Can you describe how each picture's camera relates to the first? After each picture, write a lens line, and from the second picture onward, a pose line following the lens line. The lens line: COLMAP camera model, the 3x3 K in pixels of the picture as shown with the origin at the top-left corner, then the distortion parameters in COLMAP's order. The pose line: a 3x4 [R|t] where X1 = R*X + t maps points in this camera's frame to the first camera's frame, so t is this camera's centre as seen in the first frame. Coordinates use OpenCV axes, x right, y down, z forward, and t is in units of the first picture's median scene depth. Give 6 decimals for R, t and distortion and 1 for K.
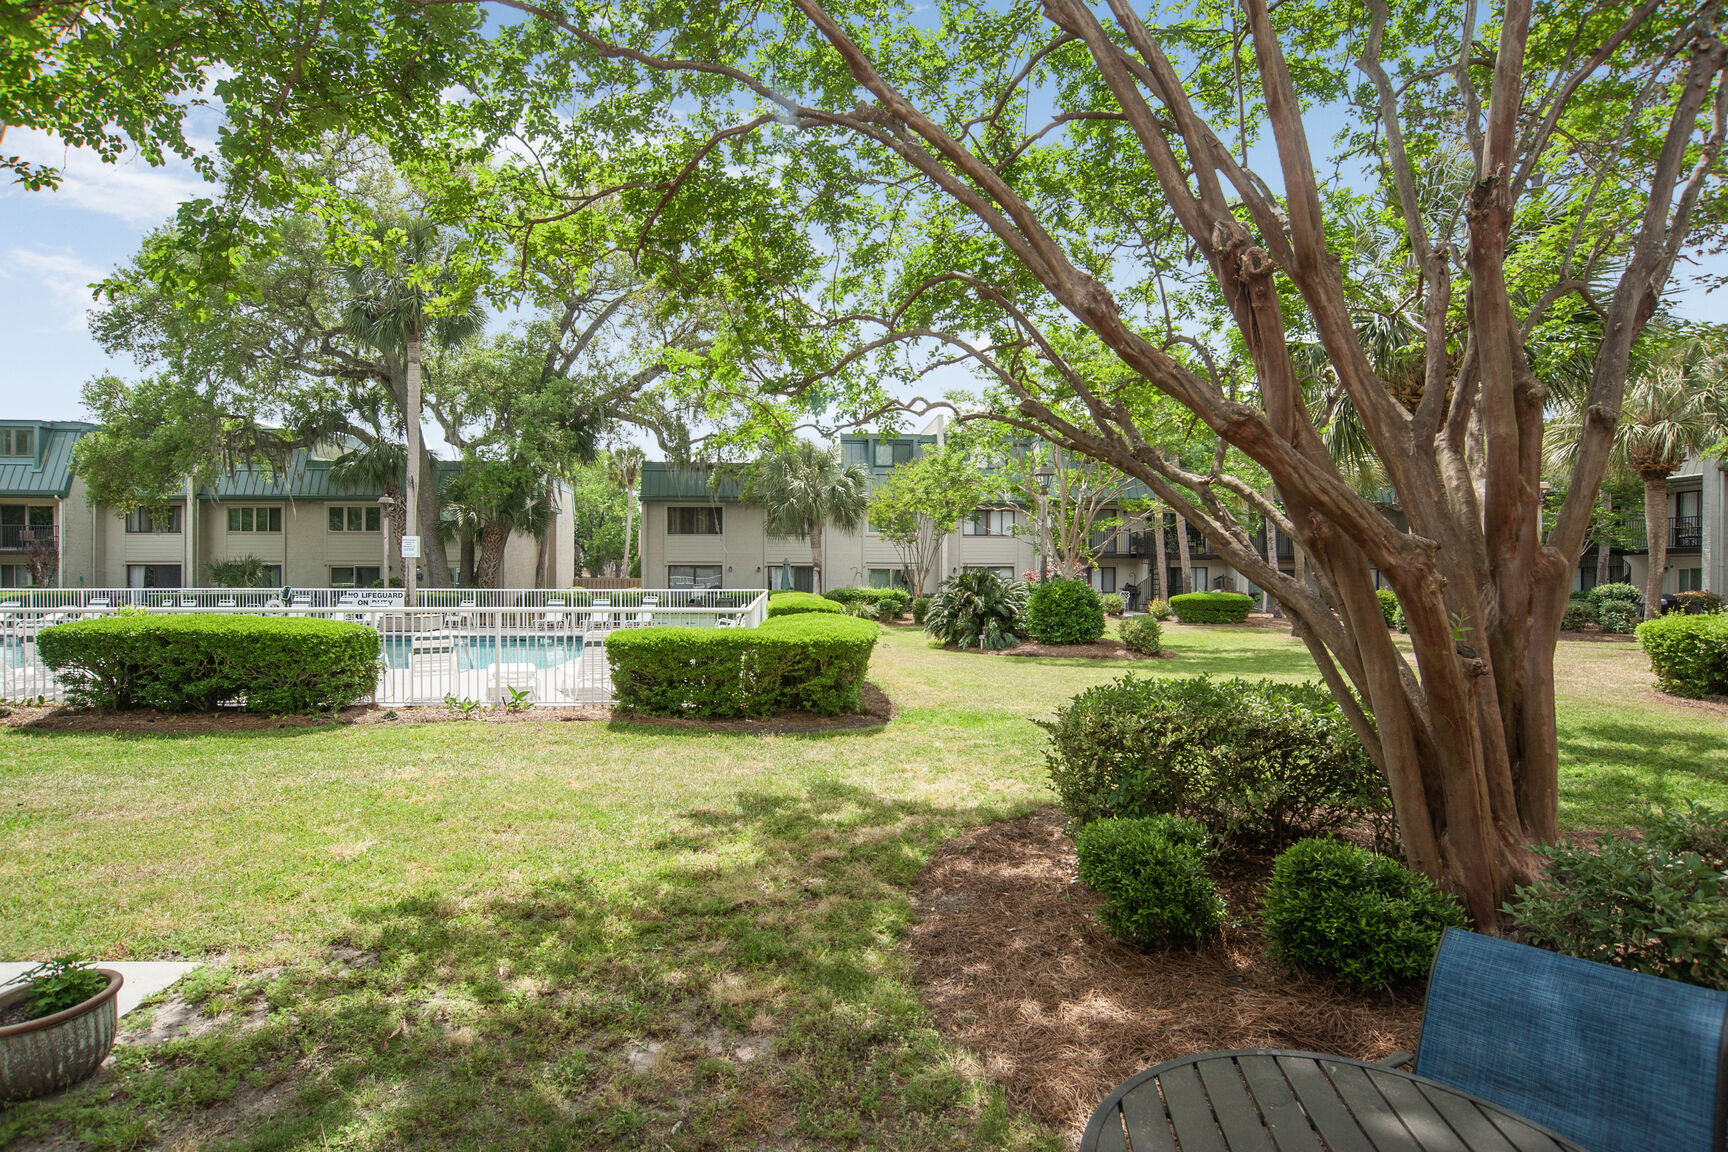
lens RADIAL K [[961.5, 0, 852.6], [0, 961.5, 578.8], [0, 0, 1]] dist [-0.053060, 0.000035]
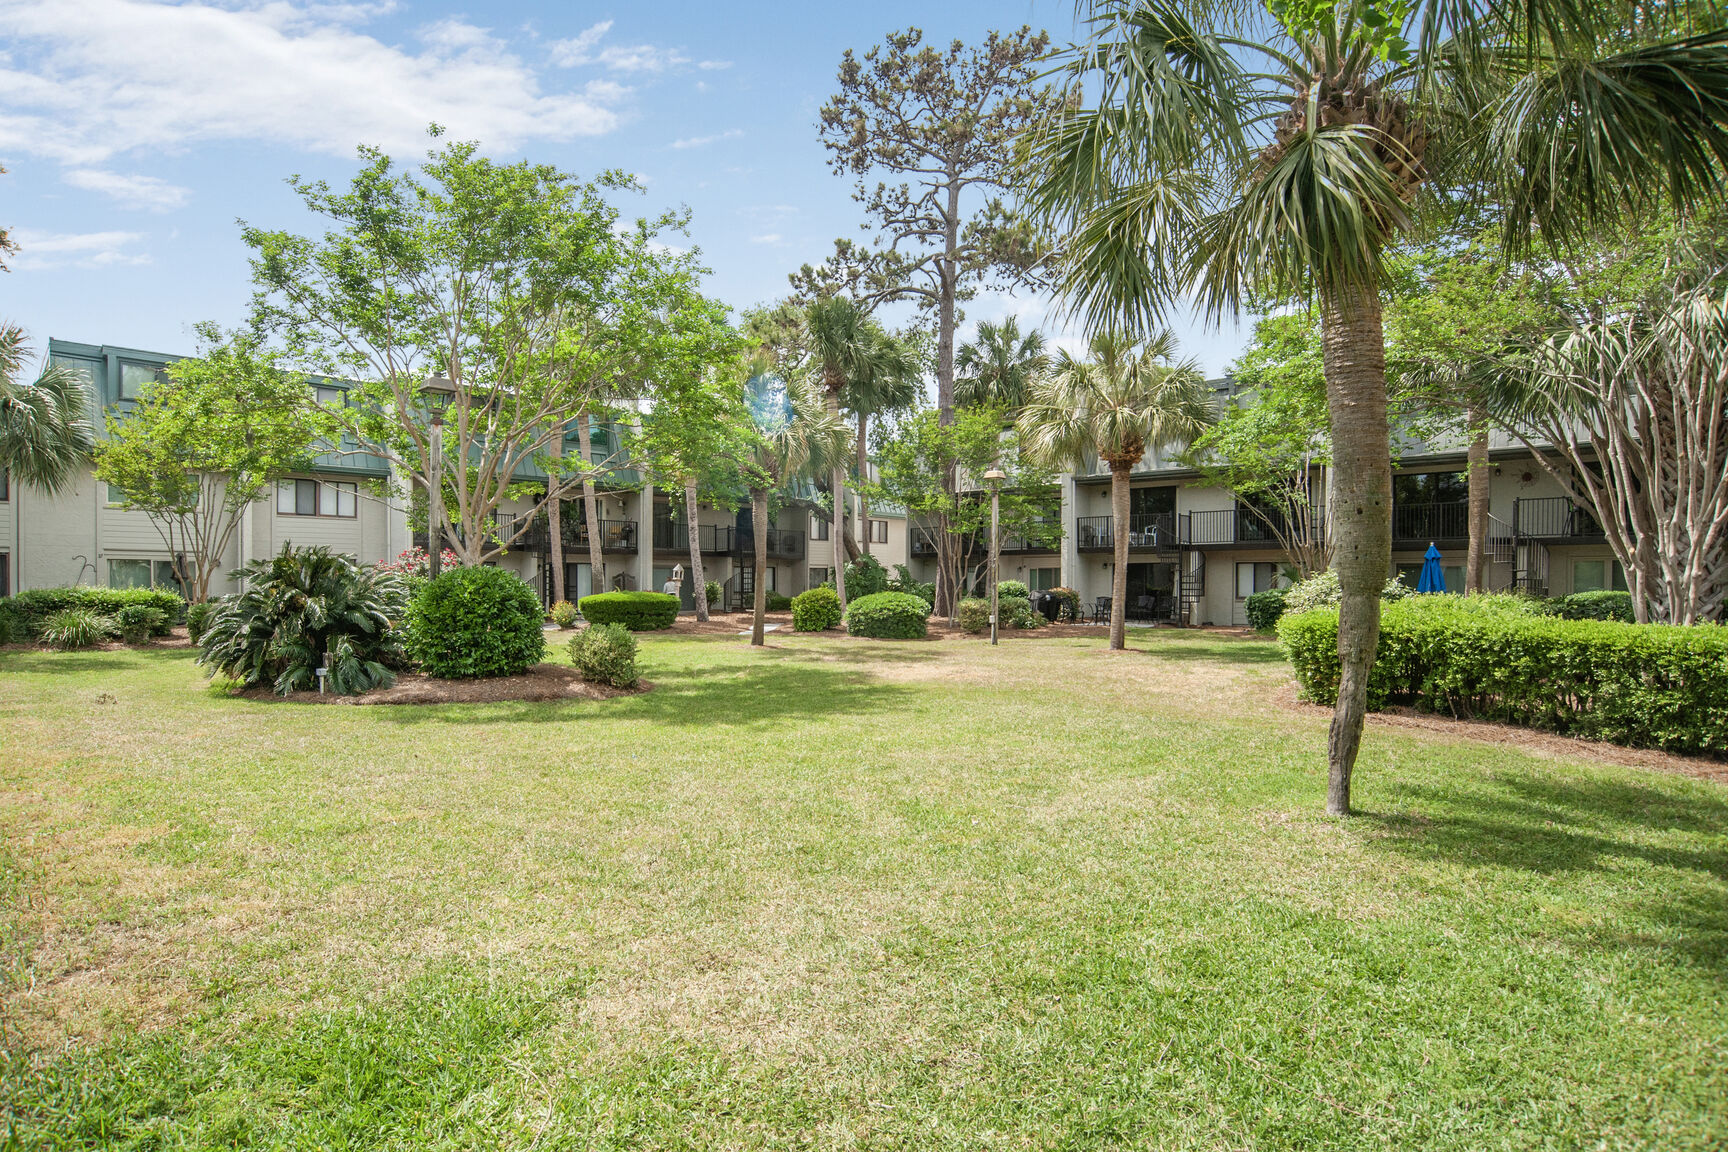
lens RADIAL K [[974.9, 0, 864.0], [0, 974.9, 576.0], [0, 0, 1]] dist [-0.040236, 0.000213]
pose [[0.786433, 0.003308, 0.617667, 0.025384], [0.000590, 0.999981, -0.006107, 0.006304], [-0.617675, 0.005167, 0.786416, 0.246428]]
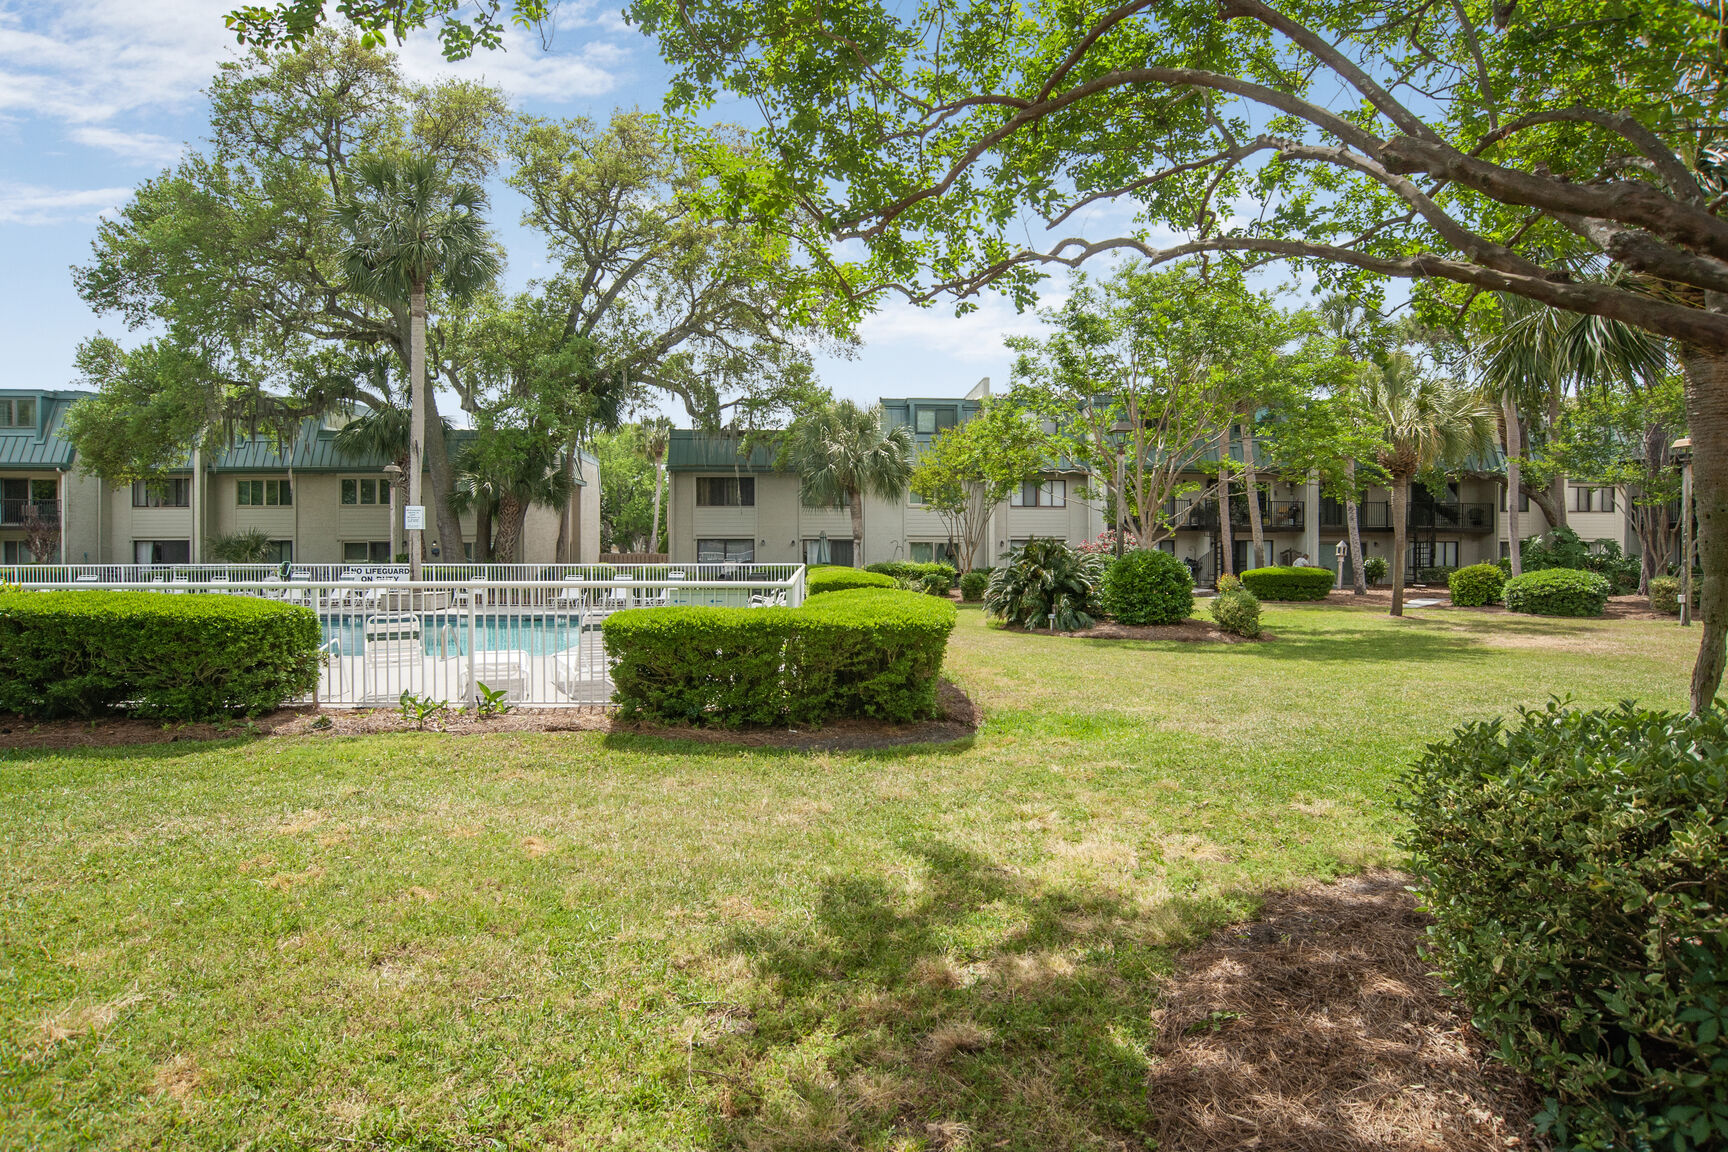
lens RADIAL K [[961.5, 0, 852.6], [0, 961.5, 578.8], [0, 0, 1]] dist [-0.053060, 0.000035]
pose [[0.999455, -0.001458, -0.032979, -0.011413], [0.002242, 0.999716, 0.023736, 0.003436], [0.032935, -0.023797, 0.999174, 0.079395]]
